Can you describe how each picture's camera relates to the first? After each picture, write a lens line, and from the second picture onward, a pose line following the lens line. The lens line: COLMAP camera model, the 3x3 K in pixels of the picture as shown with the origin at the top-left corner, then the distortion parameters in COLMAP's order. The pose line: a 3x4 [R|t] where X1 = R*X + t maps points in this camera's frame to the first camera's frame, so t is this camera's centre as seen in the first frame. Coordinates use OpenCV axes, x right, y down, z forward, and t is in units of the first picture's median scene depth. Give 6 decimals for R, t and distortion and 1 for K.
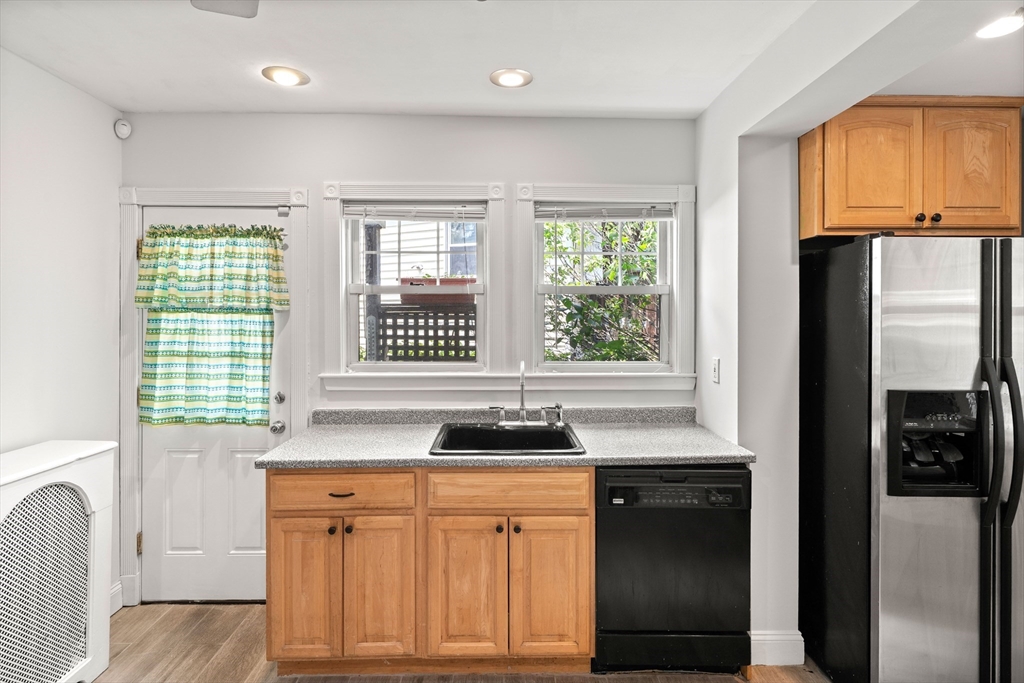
lens RADIAL K [[513.5, 0, 505.4], [0, 513.5, 317.7], [0, 0, 1]] dist [-0.000853, 0.000925]
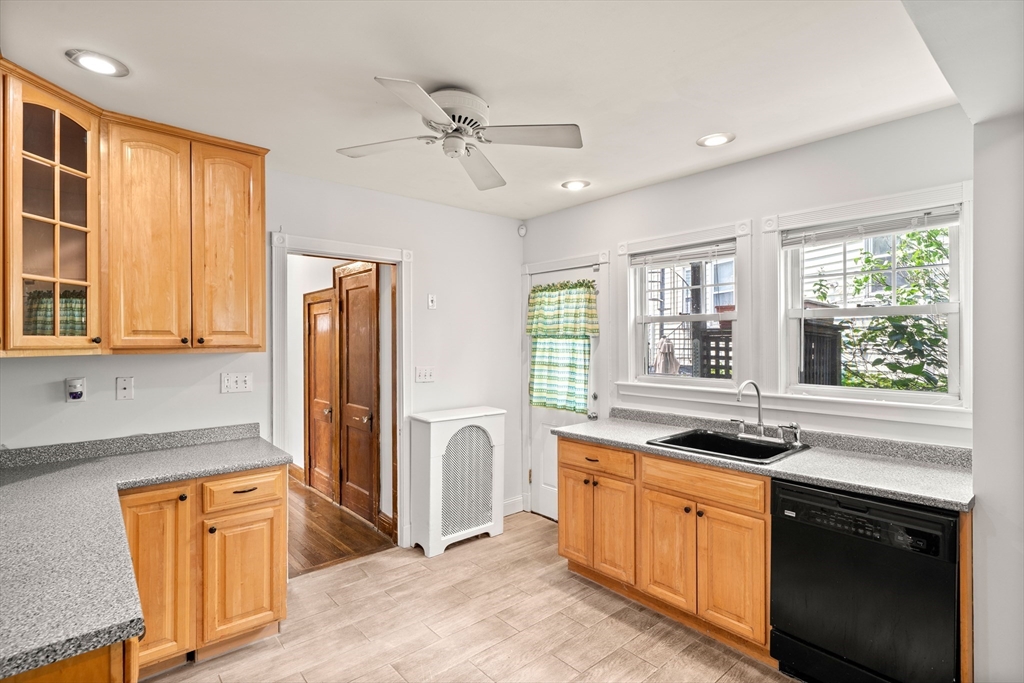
lens RADIAL K [[513.5, 0, 515.7], [0, 513.5, 341.1], [0, 0, 1]] dist [-0.000853, 0.000925]
pose [[0.631206, -0.000591, -0.775615, 0.565900], [0.003990, 0.999989, 0.002486, -0.005418], [0.775605, -0.004664, 0.631201, -0.095296]]
